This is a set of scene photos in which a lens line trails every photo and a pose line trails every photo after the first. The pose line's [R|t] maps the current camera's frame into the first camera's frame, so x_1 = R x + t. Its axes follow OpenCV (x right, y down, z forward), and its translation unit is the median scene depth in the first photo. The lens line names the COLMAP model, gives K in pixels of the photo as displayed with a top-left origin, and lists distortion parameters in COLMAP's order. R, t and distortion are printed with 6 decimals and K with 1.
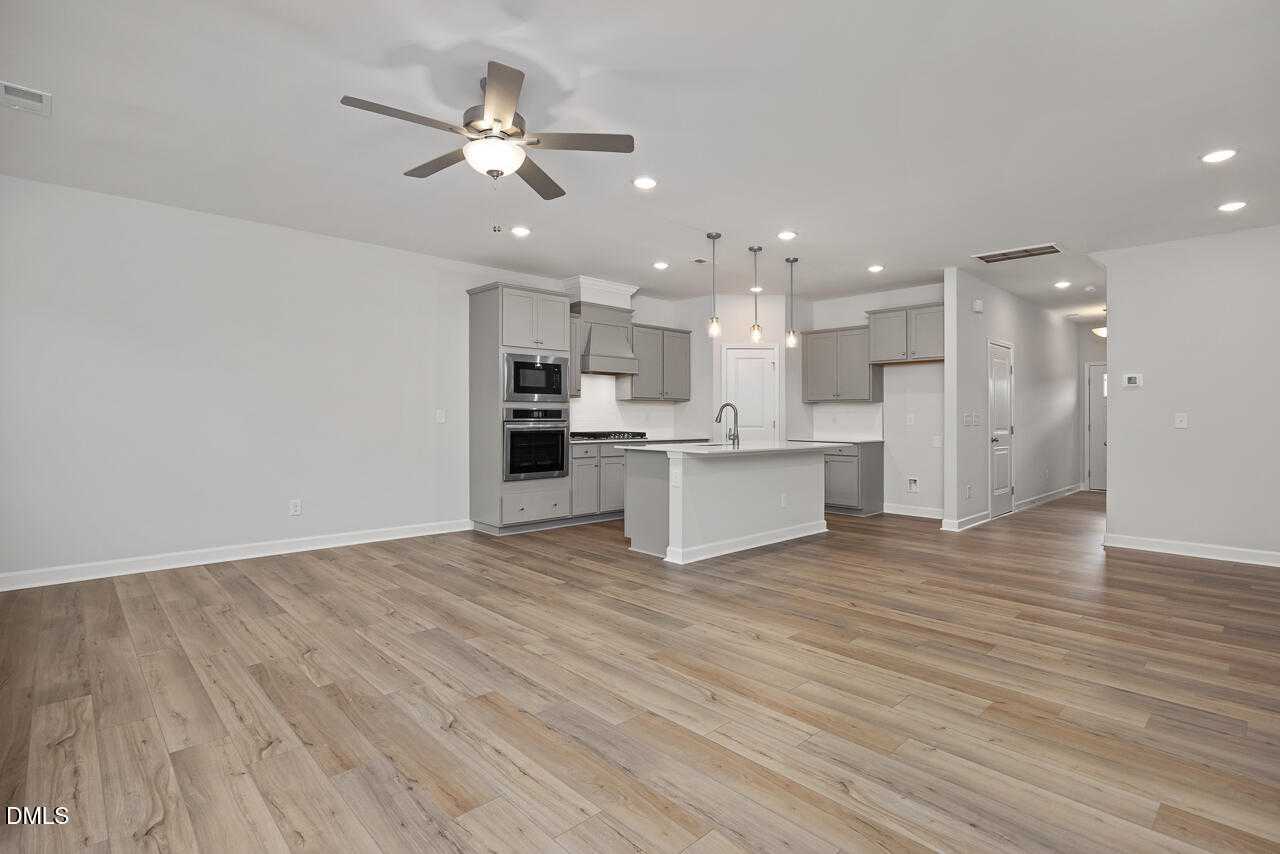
lens RADIAL K [[623.3, 0, 650.5], [0, 623.3, 415.9], [0, 0, 1]] dist [-0.020907, 0.000731]
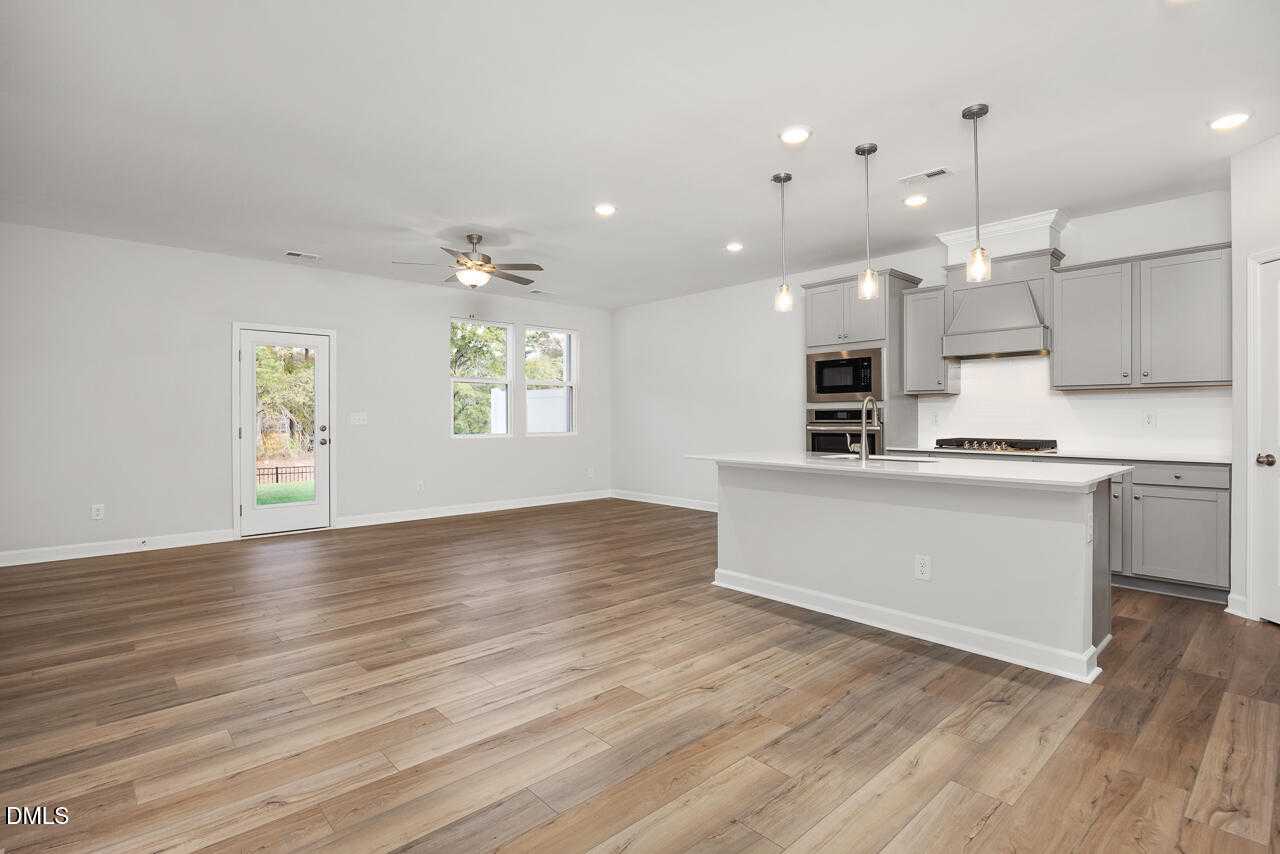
lens RADIAL K [[623.3, 0, 641.8], [0, 623.3, 421.0], [0, 0, 1]] dist [-0.020907, 0.000731]
pose [[-0.027459, 0.000318, -0.999623, 0.767254], [0.004334, 0.999991, 0.000199, 0.004549], [0.999614, -0.004327, -0.027460, 0.754478]]
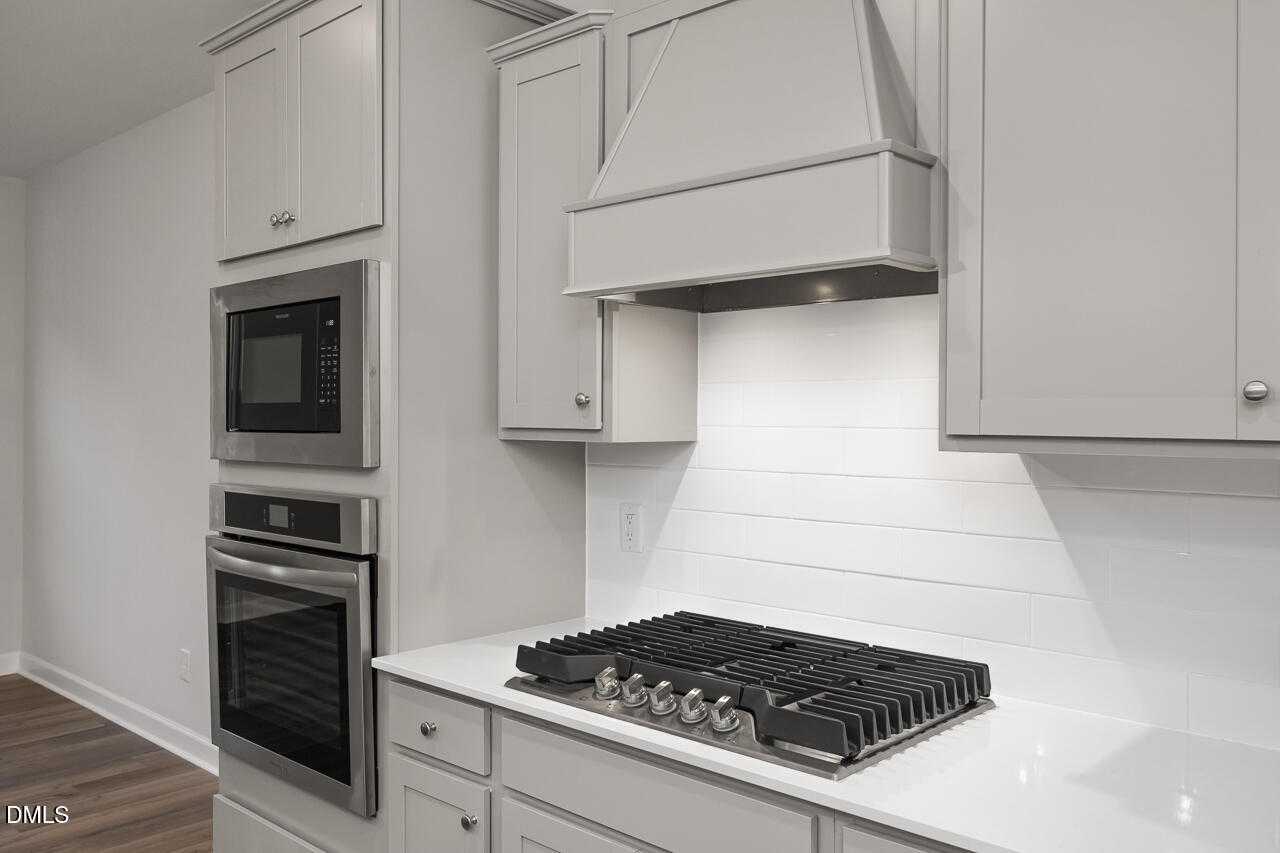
lens RADIAL K [[1033.8, 0, 642.0], [0, 1033.8, 424.9], [0, 0, 1]] dist [-0.002382, -0.001645]
pose [[0.063204, 0.006222, -0.997981, 0.240788], [-0.000579, 0.999981, 0.006197, -0.042601], [0.998000, 0.000186, 0.063206, 1.155029]]
